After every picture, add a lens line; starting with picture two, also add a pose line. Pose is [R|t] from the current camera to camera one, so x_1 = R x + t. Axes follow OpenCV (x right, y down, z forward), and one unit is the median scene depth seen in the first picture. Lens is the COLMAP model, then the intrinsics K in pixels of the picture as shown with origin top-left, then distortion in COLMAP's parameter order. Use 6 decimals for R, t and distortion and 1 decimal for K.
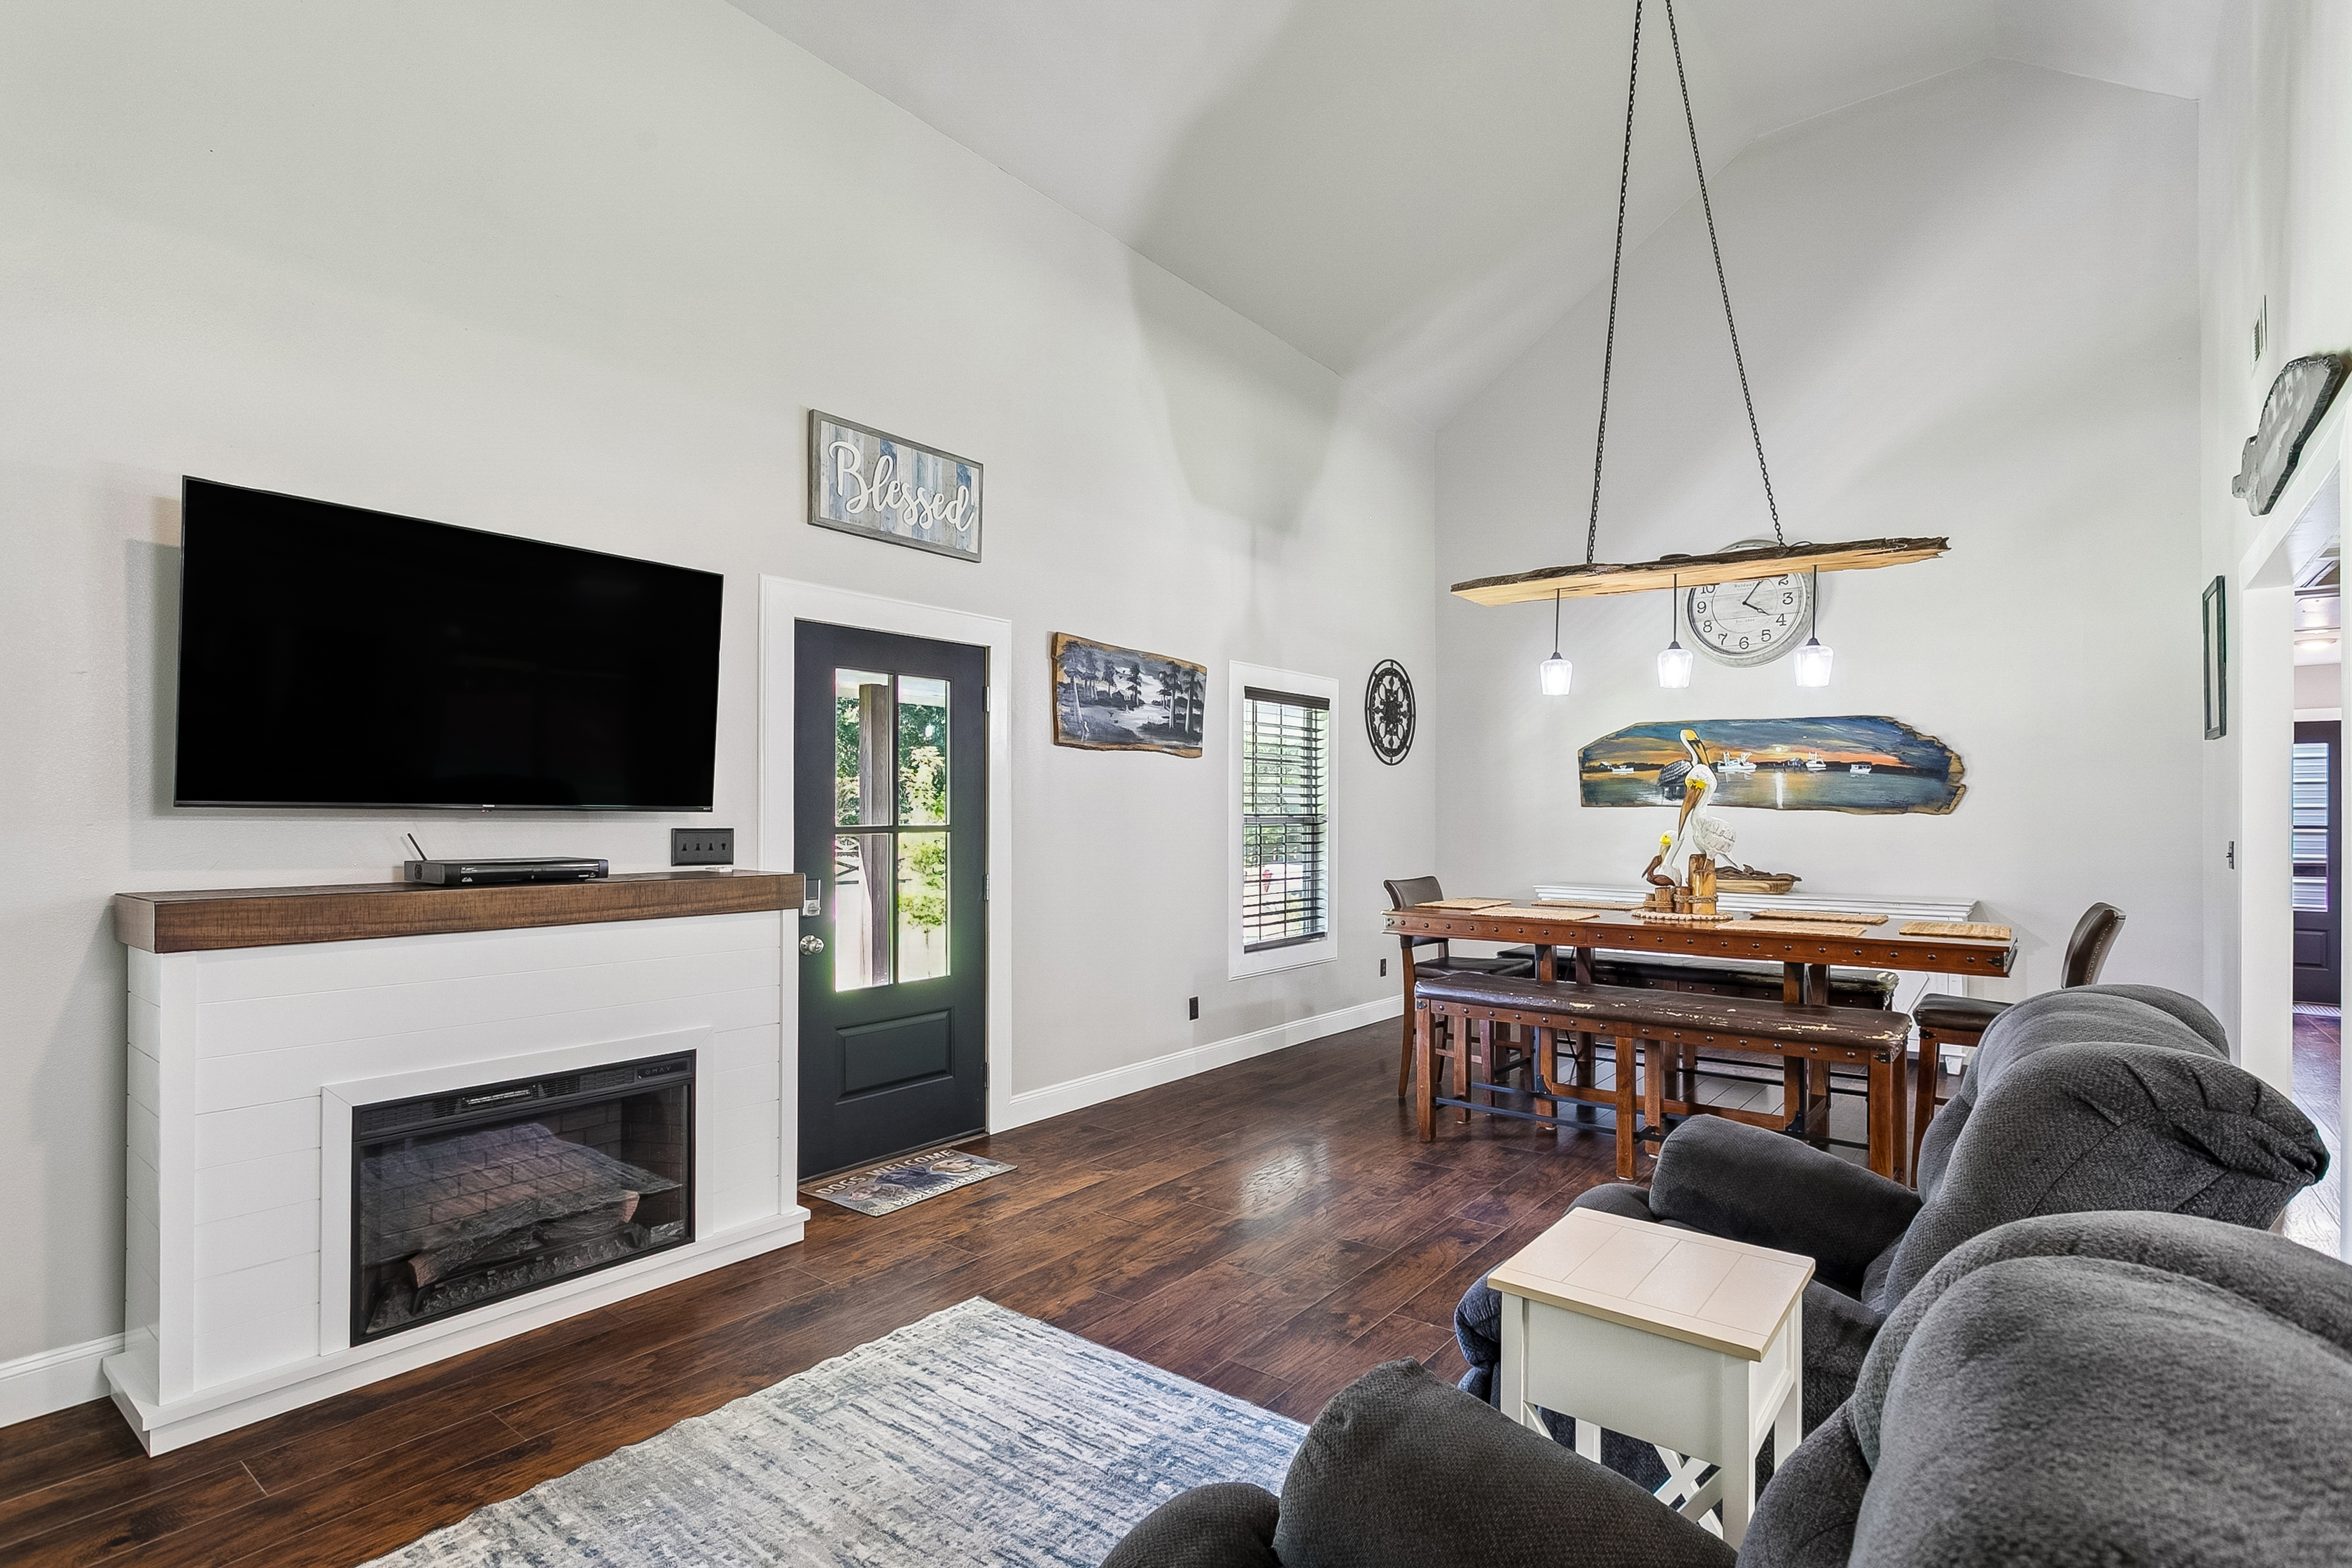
lens RADIAL K [[1130.2, 0, 1181.3], [0, 1130.2, 814.7], [0, 0, 1]] dist [0.000192, -0.000658]
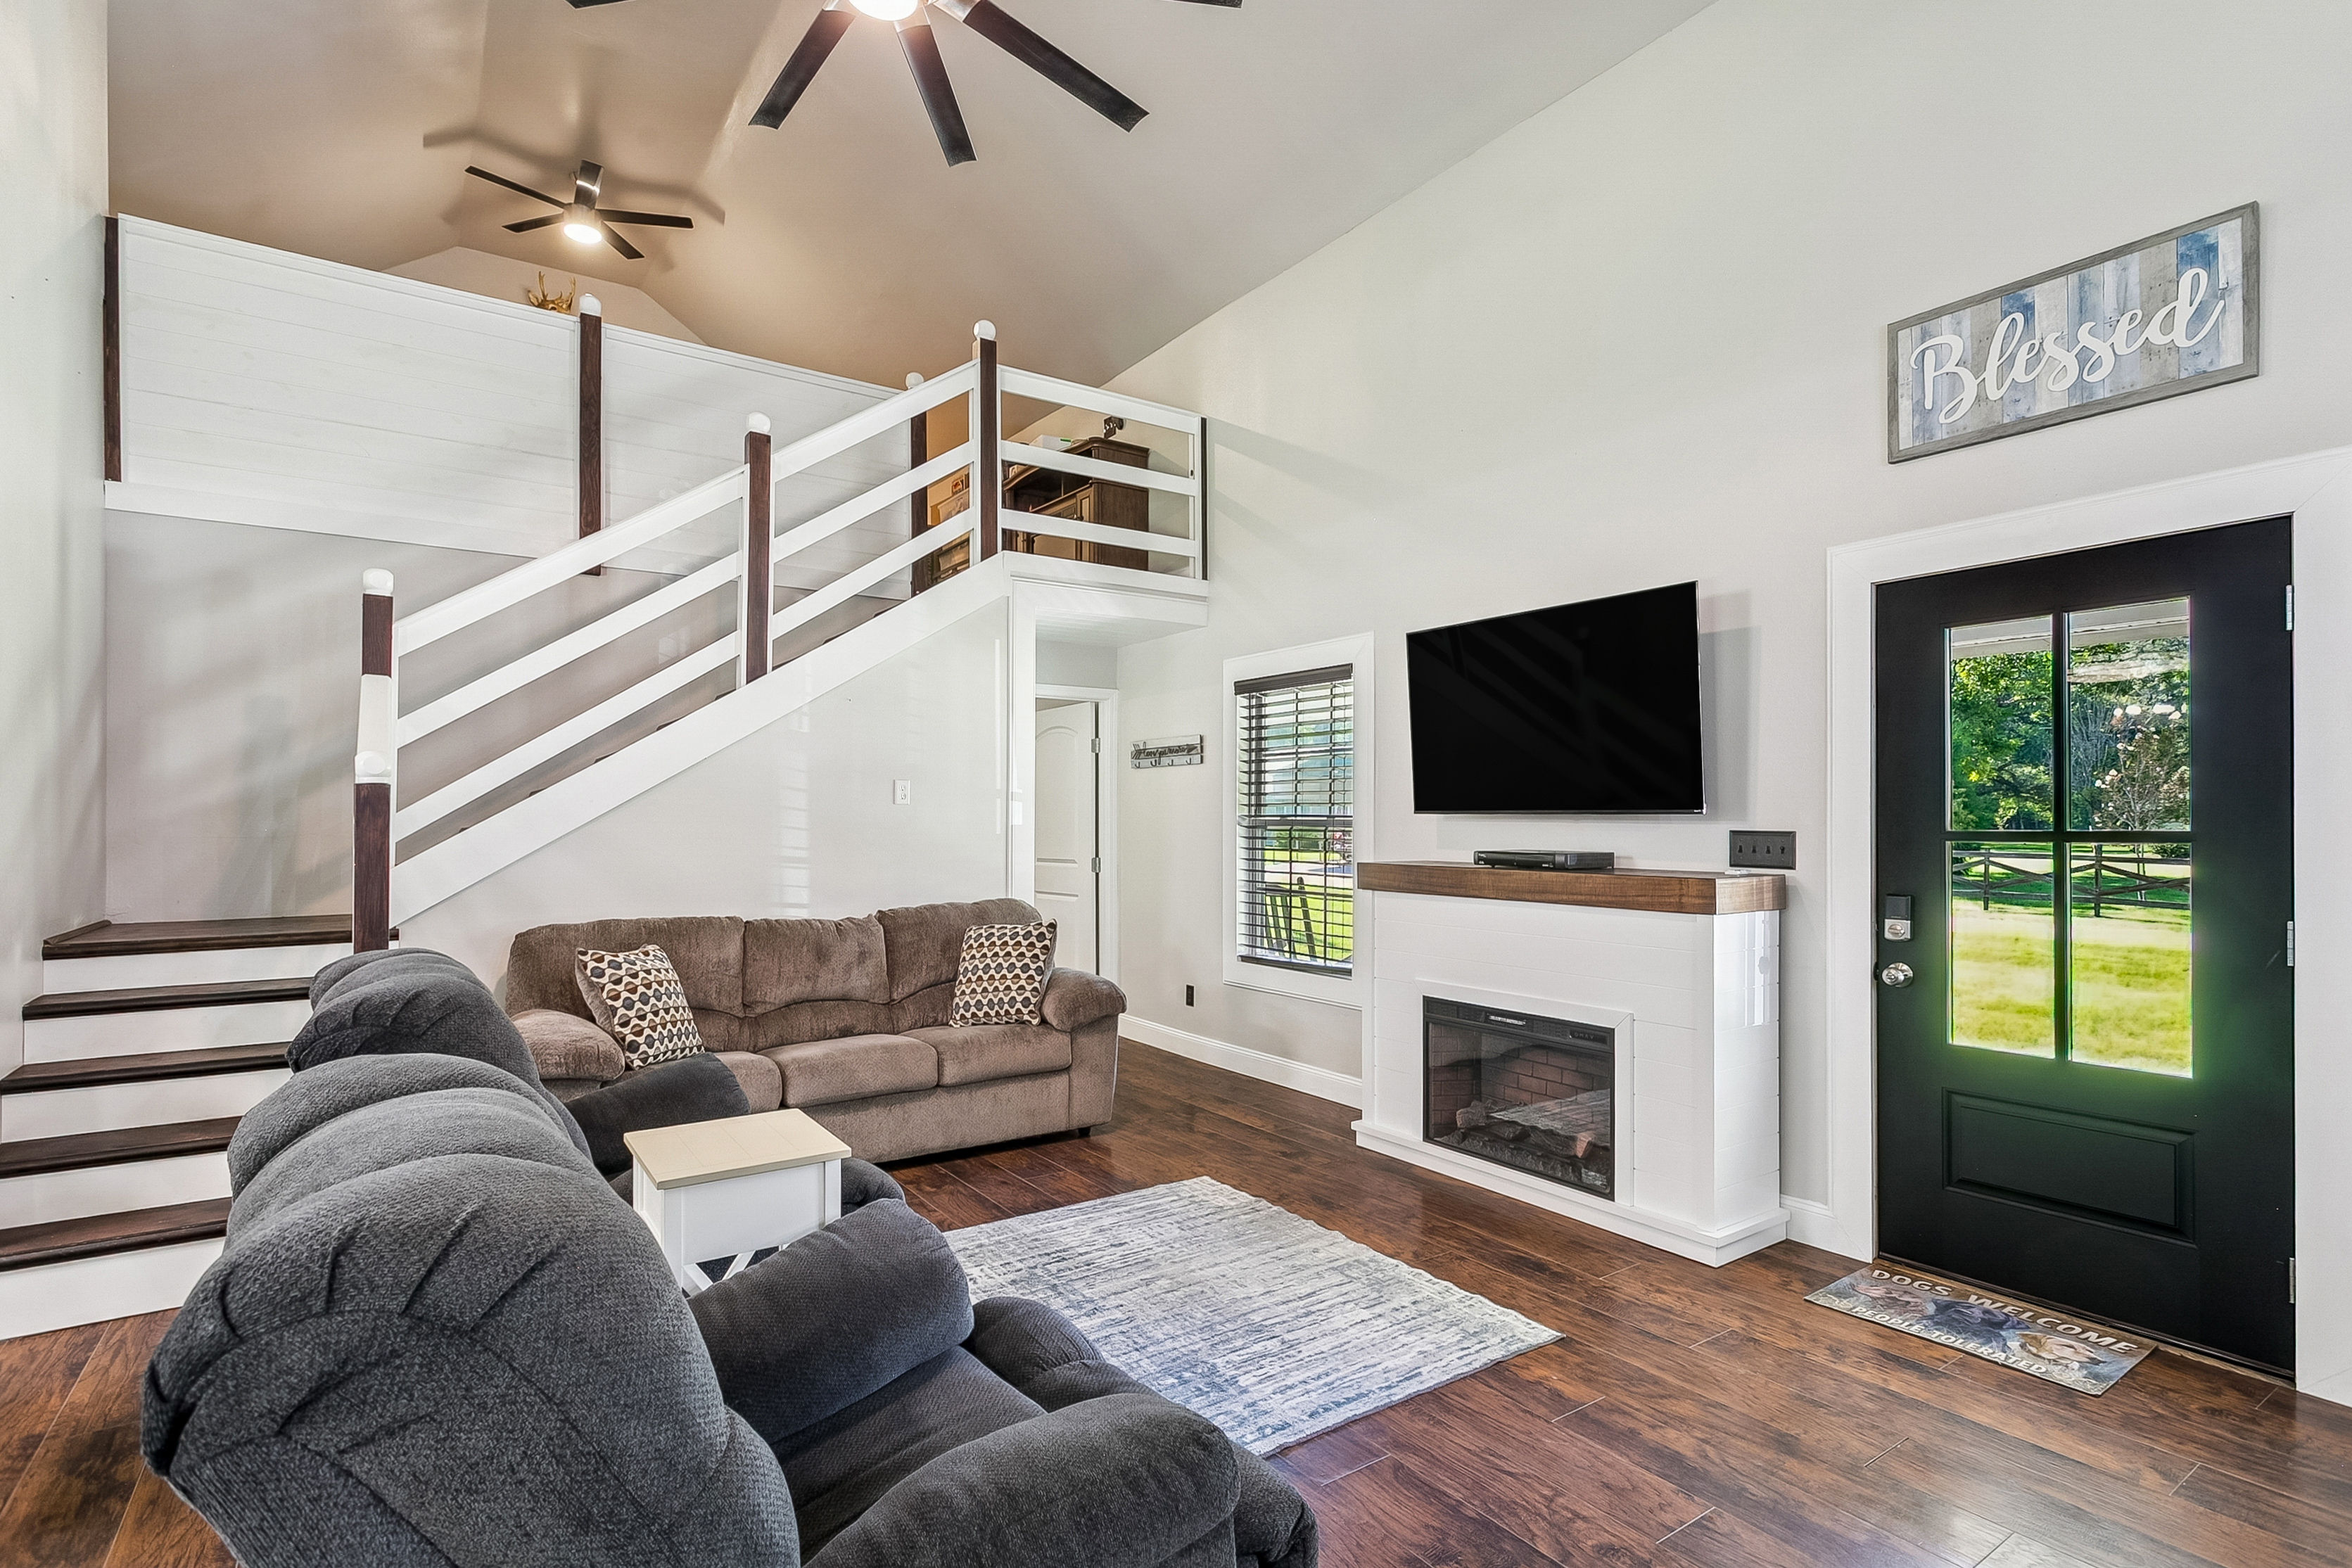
lens RADIAL K [[1130.2, 0, 1181.3], [0, 1130.2, 814.7], [0, 0, 1]] dist [0.000192, -0.000658]
pose [[-0.297951, -0.006865, -0.954557, 0.664816], [0.000417, 0.999973, -0.007321, 0.005457], [0.954581, -0.002580, -0.297940, 0.814239]]
